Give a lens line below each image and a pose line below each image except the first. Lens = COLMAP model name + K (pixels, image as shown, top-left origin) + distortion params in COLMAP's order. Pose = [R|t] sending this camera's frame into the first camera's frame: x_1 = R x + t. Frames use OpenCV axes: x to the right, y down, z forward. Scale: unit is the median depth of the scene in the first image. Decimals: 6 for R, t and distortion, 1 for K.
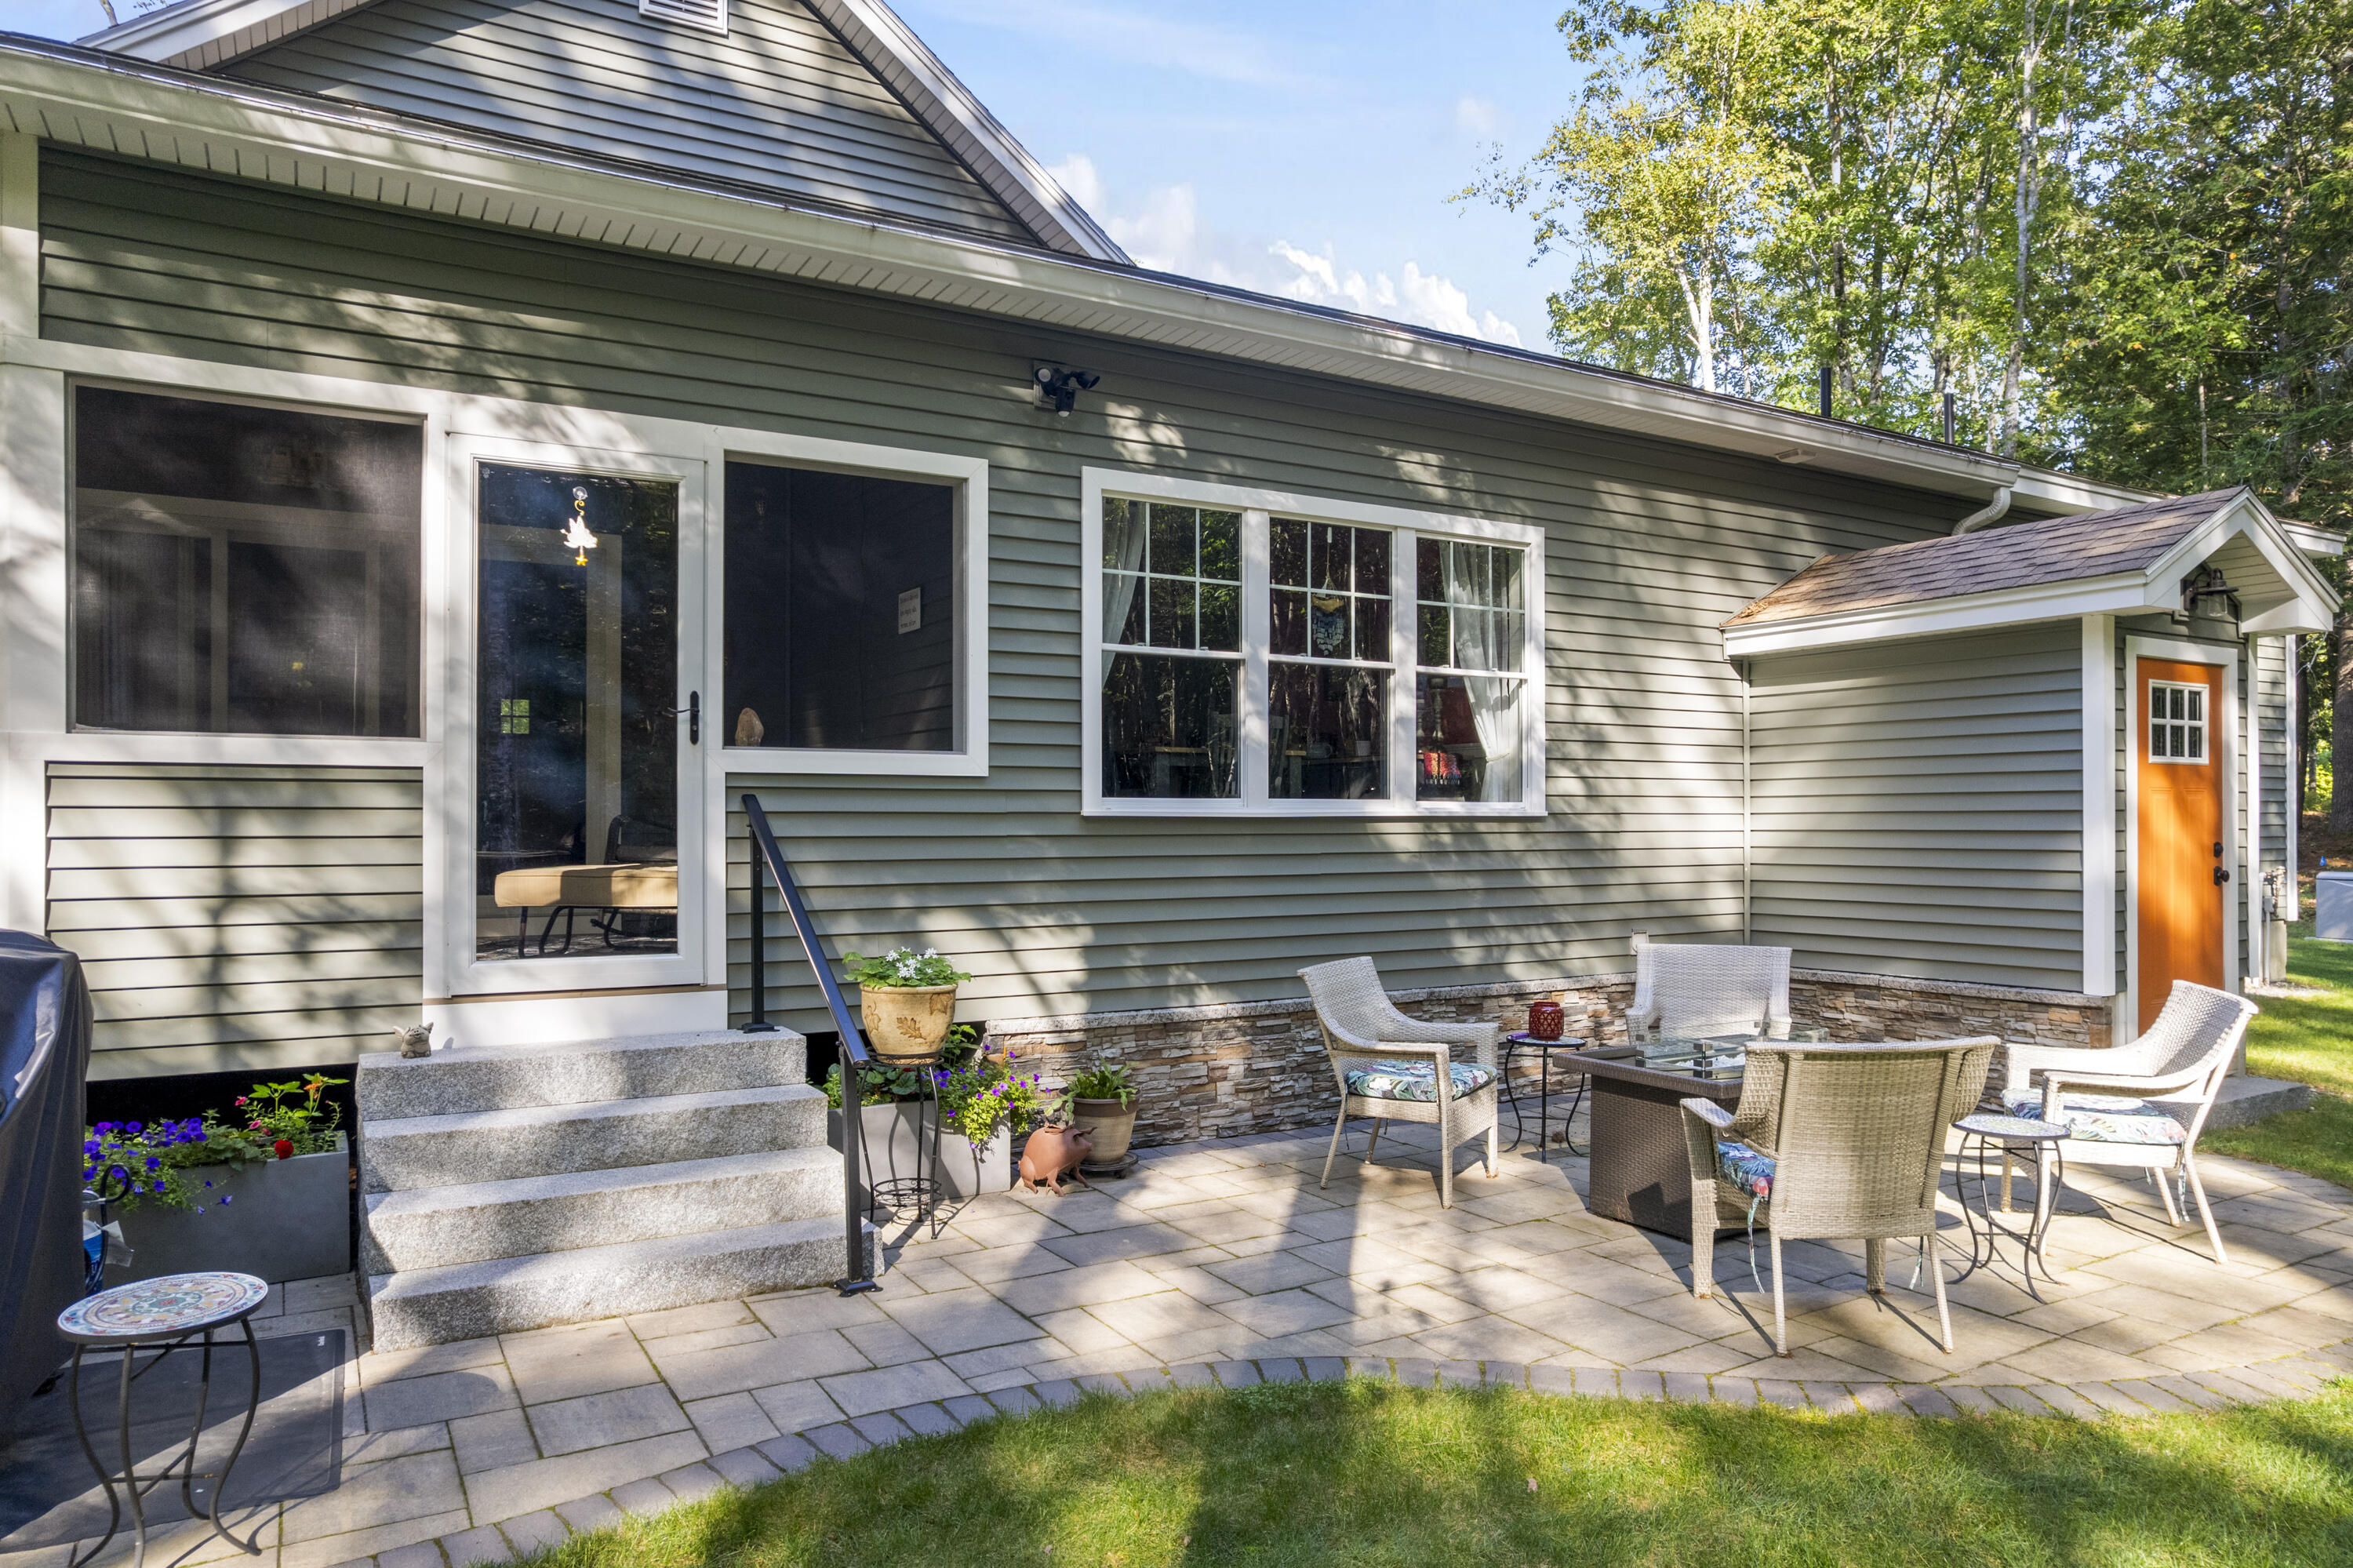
lens RADIAL K [[1510.0, 0, 1181.8], [0, 1510.0, 802.9], [0, 0, 1]] dist [-0.036597, 0.017456]
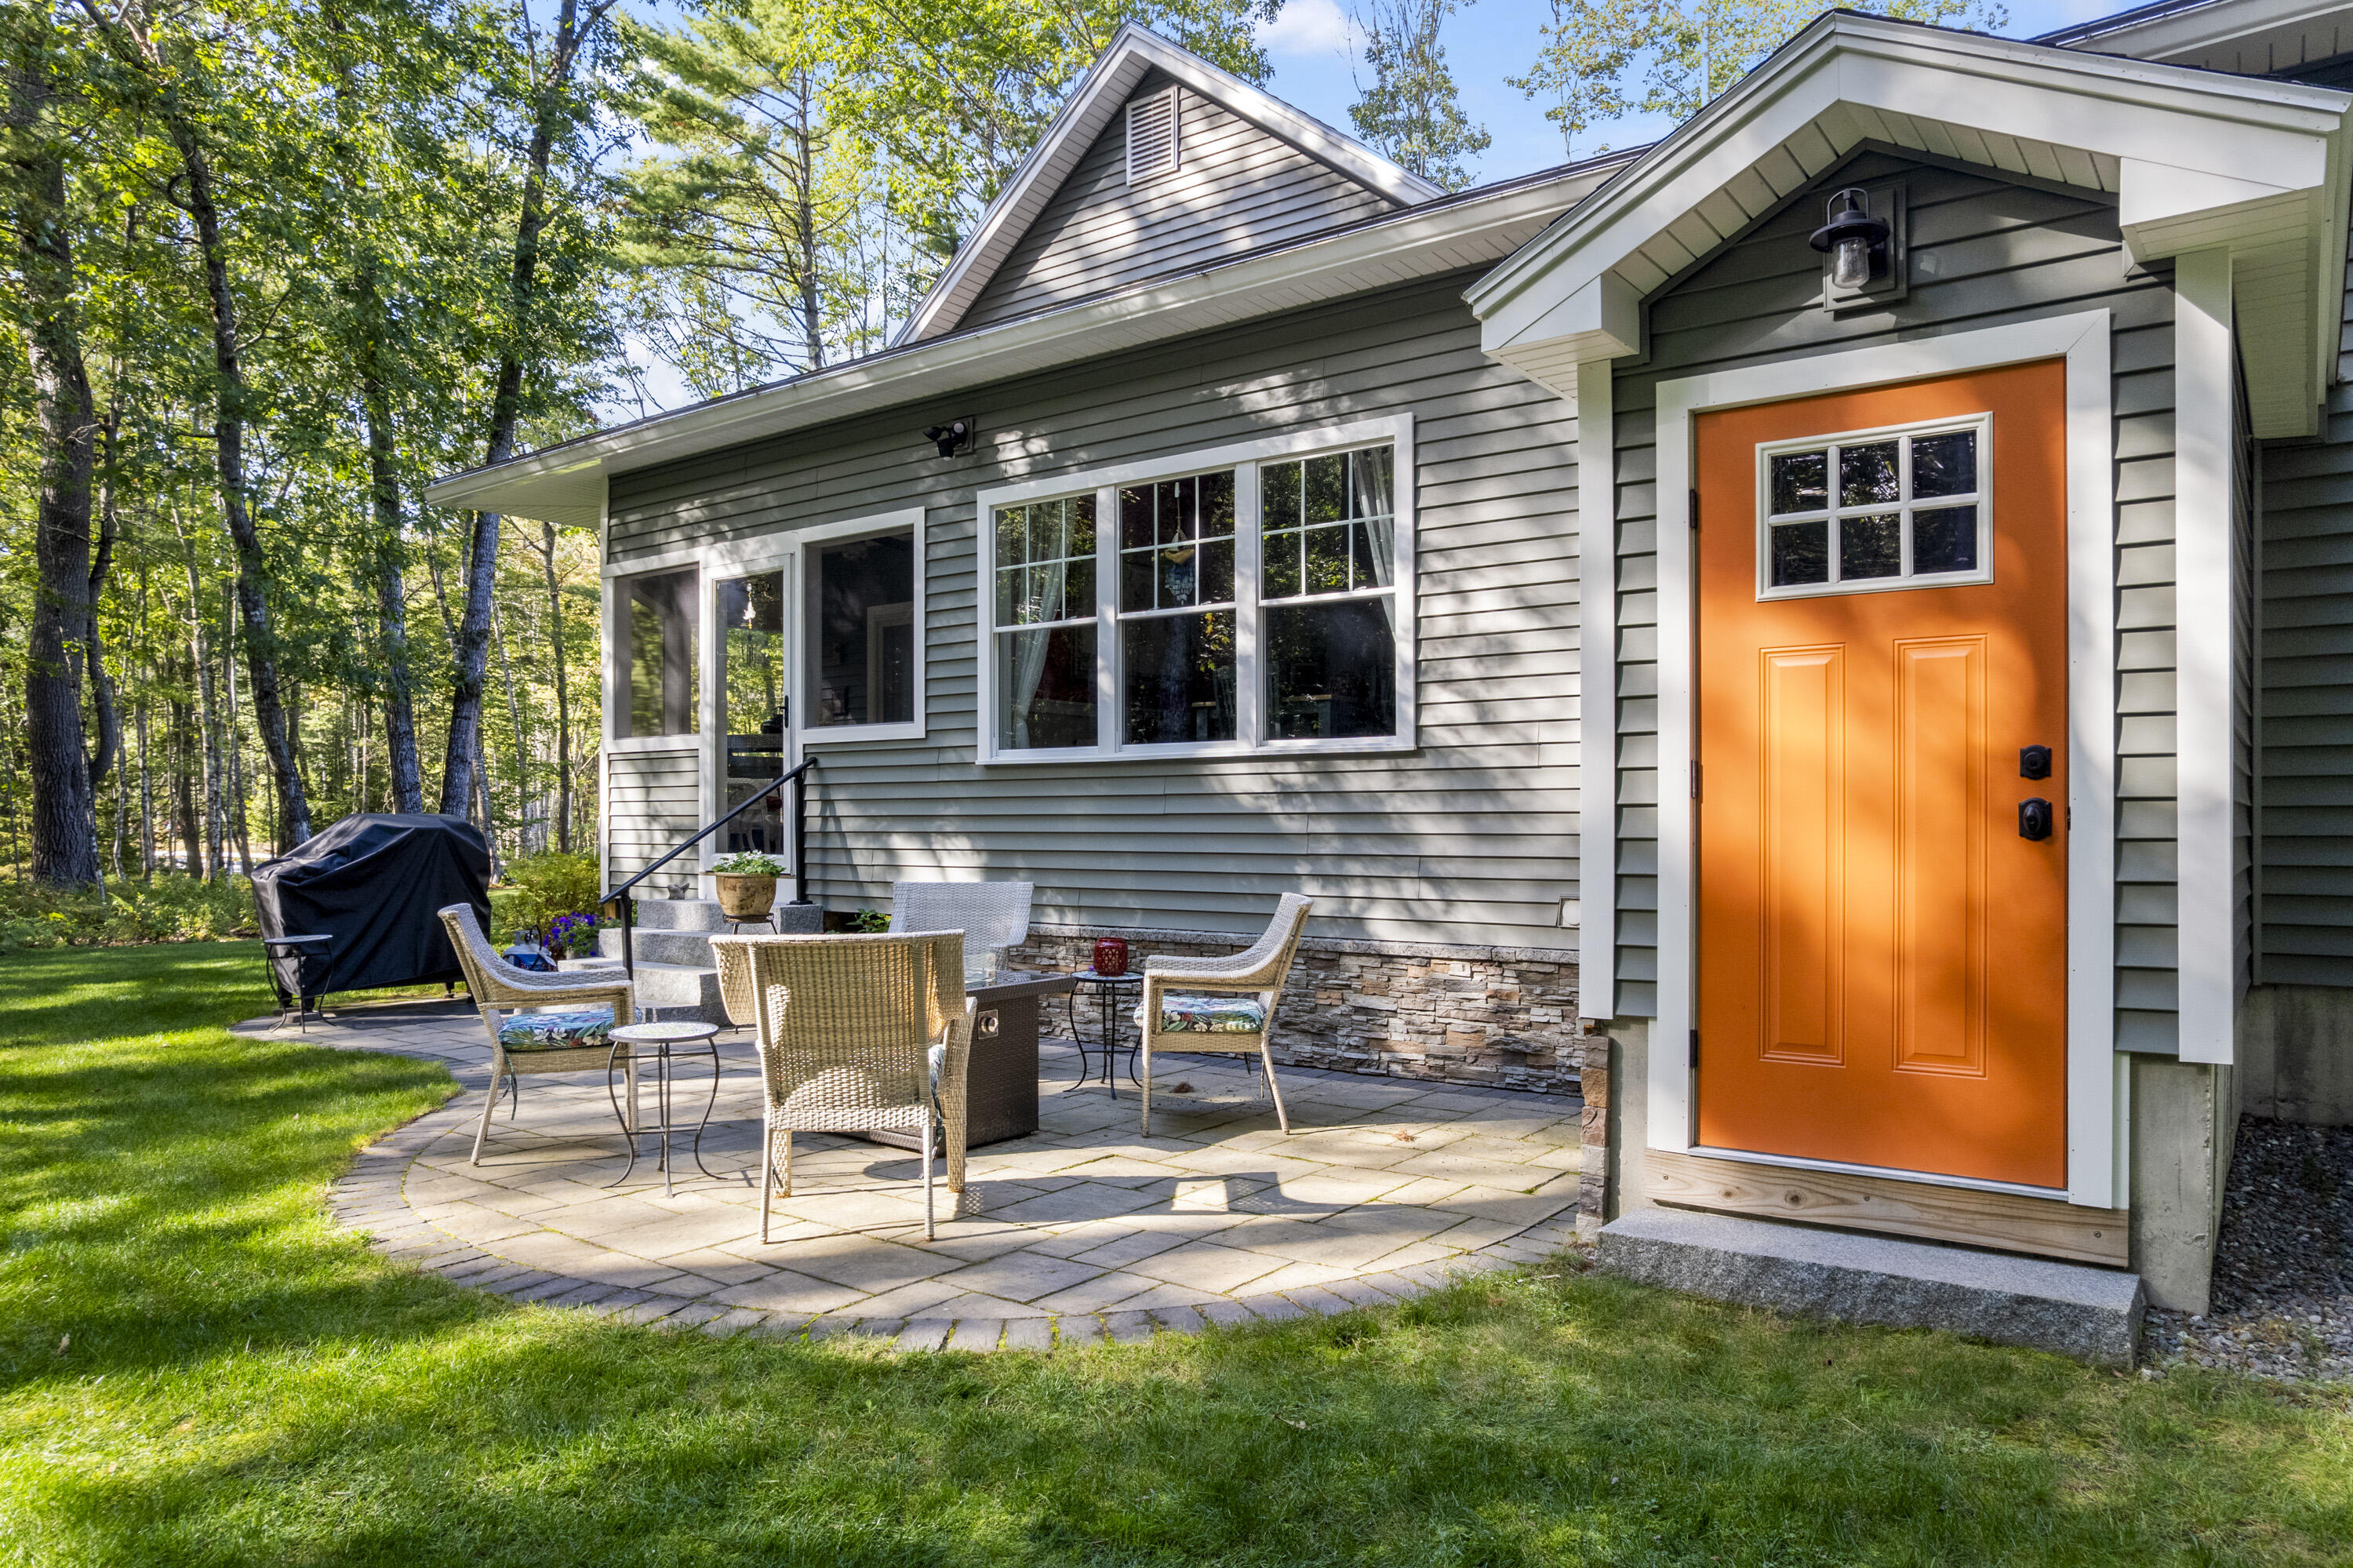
lens RADIAL K [[1510.0, 0, 1178.1], [0, 1510.0, 821.5], [0, 0, 1]] dist [-0.036597, 0.017456]
pose [[0.383895, 0.001704, -0.923375, 1.065722], [0.012964, 0.999890, 0.007235, 0.044570], [0.923286, -0.014748, 0.383830, 0.597905]]
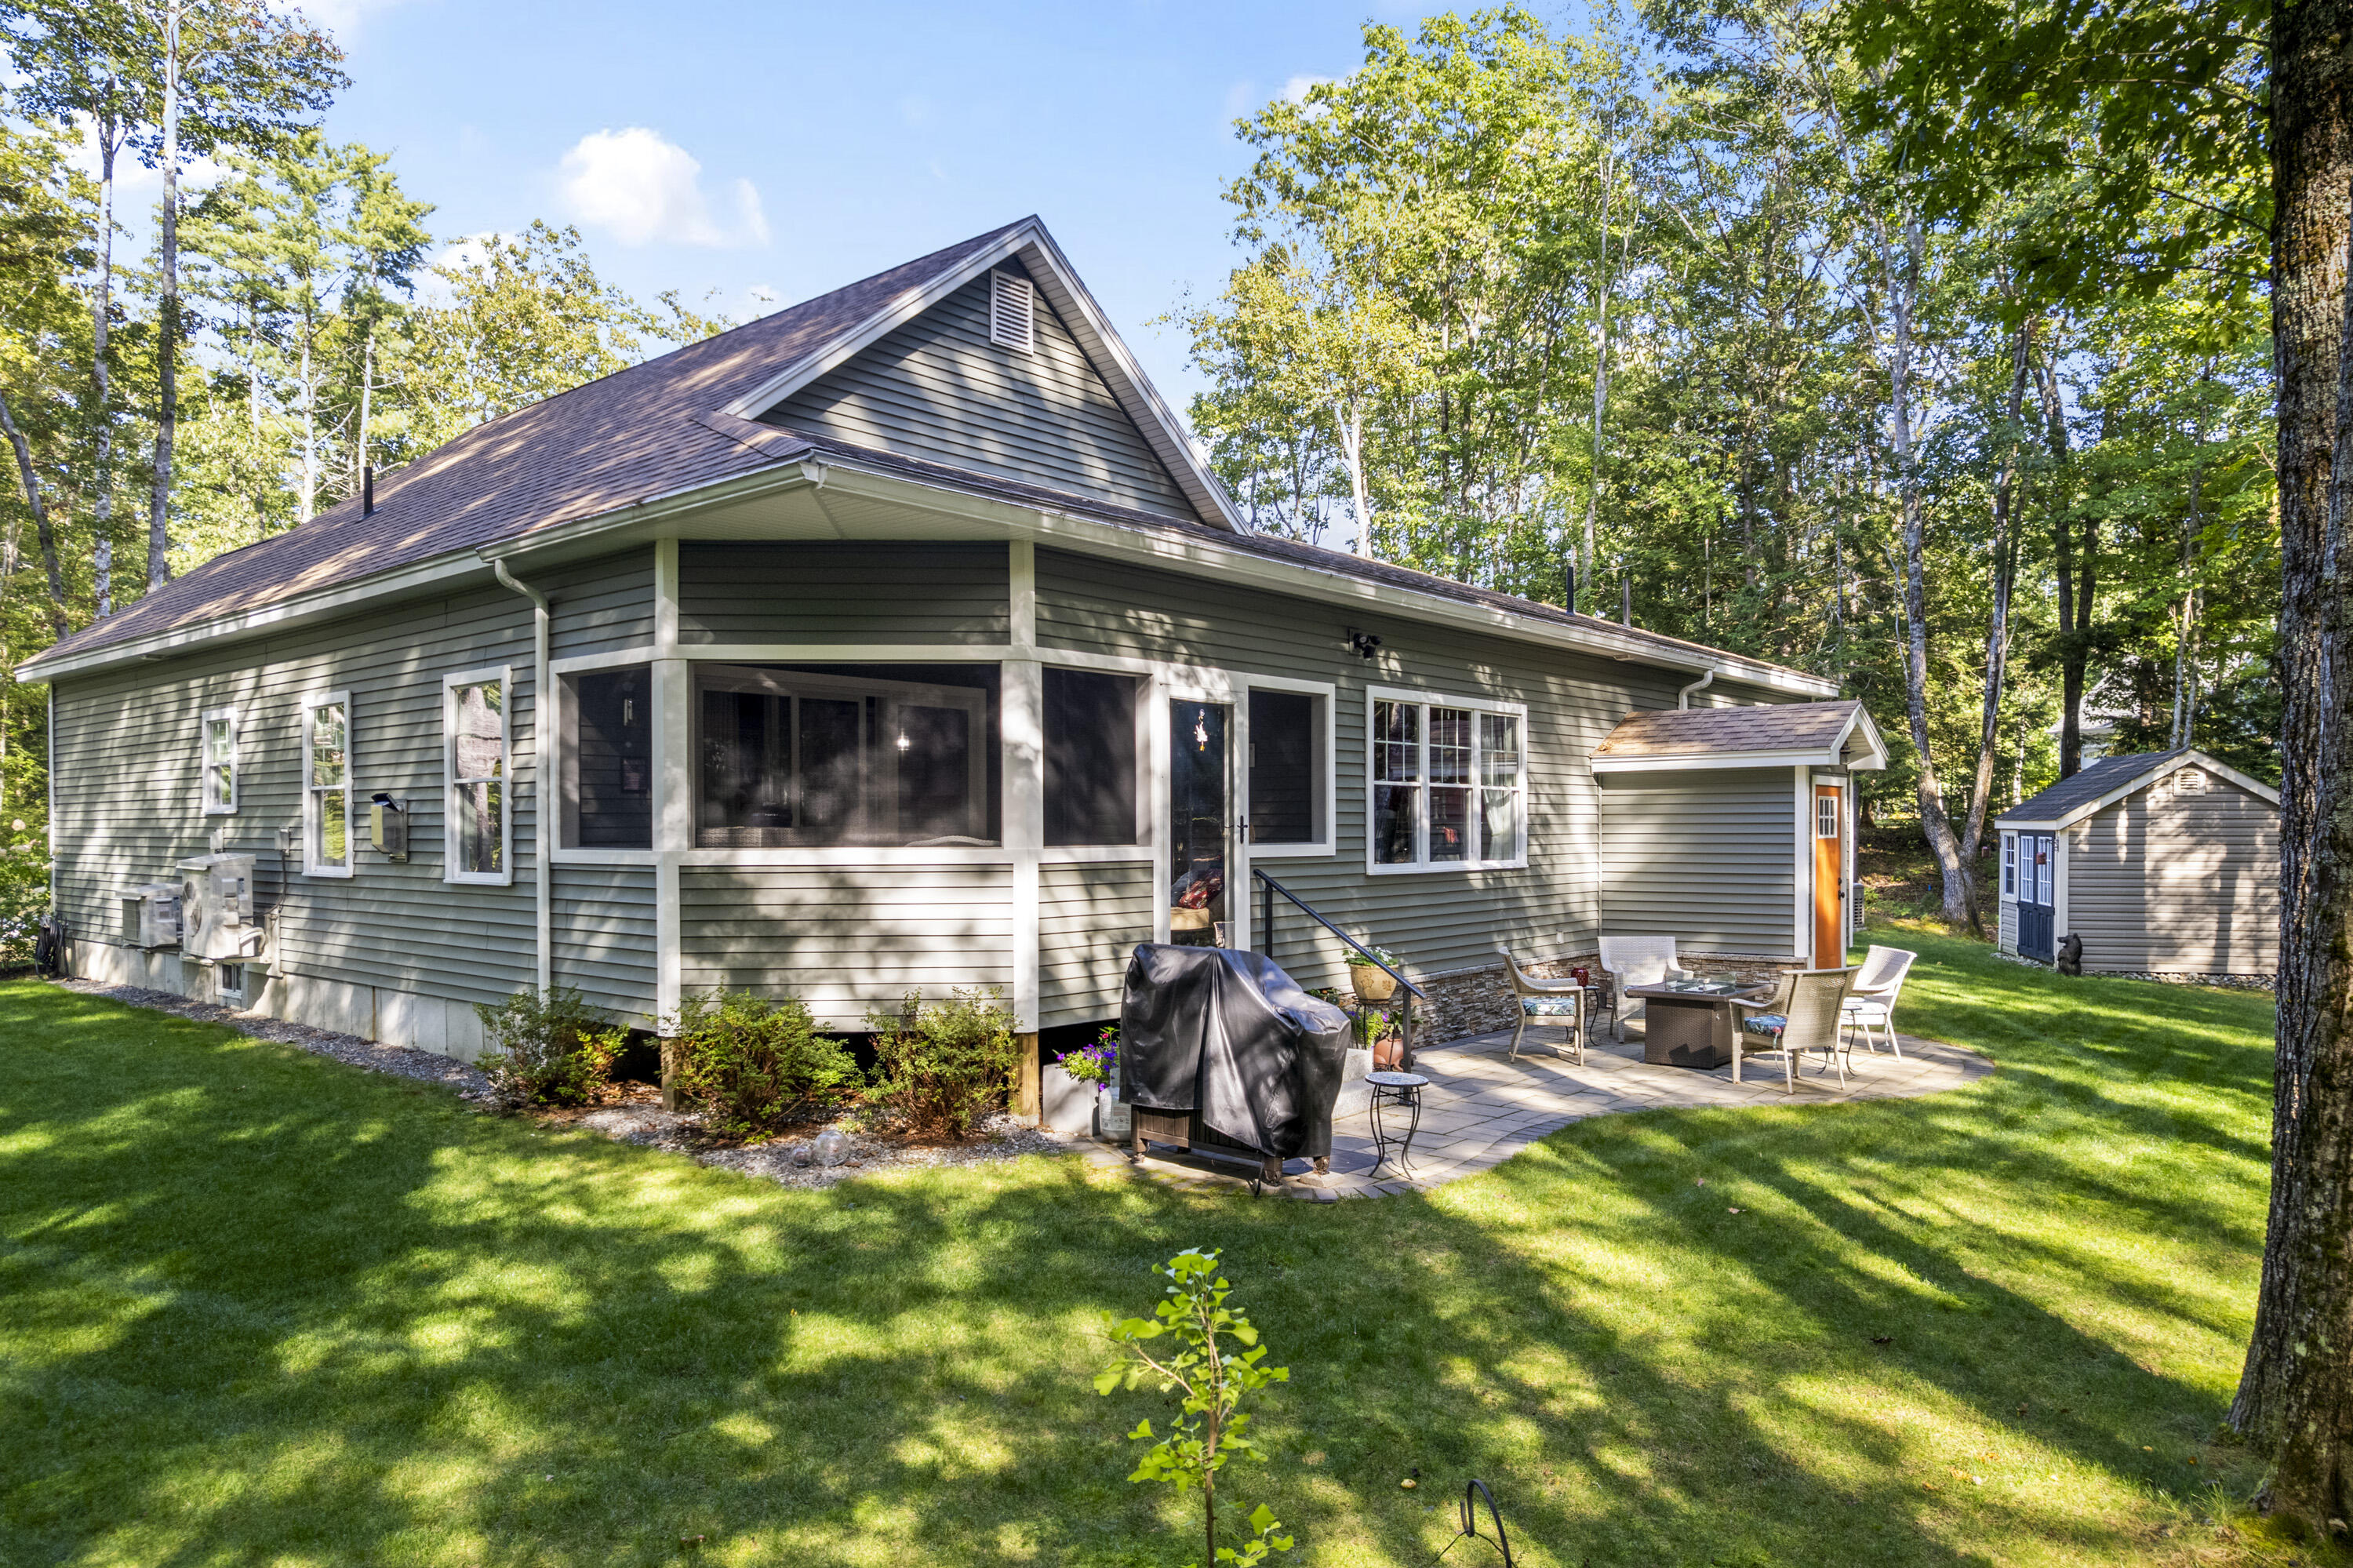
lens RADIAL K [[1510.0, 0, 1181.2], [0, 1510.0, 838.9], [0, 0, 1]] dist [-0.036597, 0.017456]
pose [[0.944913, -0.005090, 0.327283, -0.795161], [-0.000959, 0.999832, 0.018318, -0.061850], [-0.327321, -0.017622, 0.944749, -0.598378]]
